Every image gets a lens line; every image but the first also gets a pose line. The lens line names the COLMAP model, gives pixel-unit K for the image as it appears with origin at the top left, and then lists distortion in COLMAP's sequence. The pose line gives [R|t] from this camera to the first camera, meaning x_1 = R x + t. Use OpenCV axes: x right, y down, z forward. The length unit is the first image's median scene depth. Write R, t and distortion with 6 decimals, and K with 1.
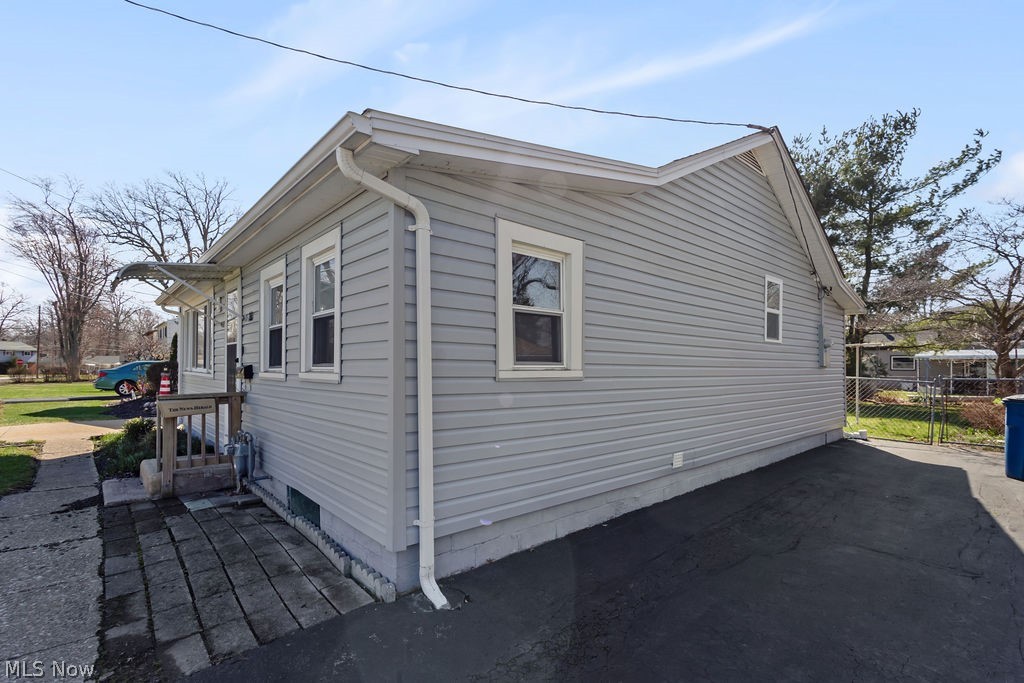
lens RADIAL K [[479.3, 0, 512.1], [0, 479.3, 368.8], [0, 0, 1]] dist [0.000544, -0.000103]
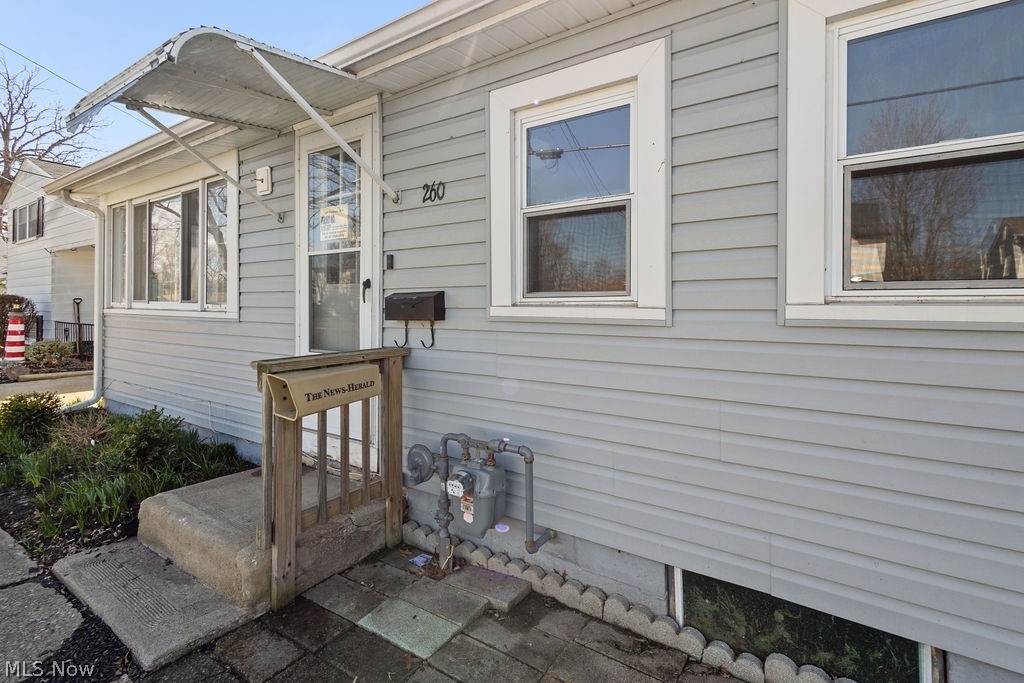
lens RADIAL K [[500.8, 0, 511.8], [0, 500.8, 304.7], [0, 0, 1]] dist [0.002978, 0.000234]
pose [[0.973297, -0.005974, 0.229471, -0.556600], [0.006117, 0.999981, 0.000085, 0.005563], [-0.229468, 0.001321, 0.973315, 0.466890]]
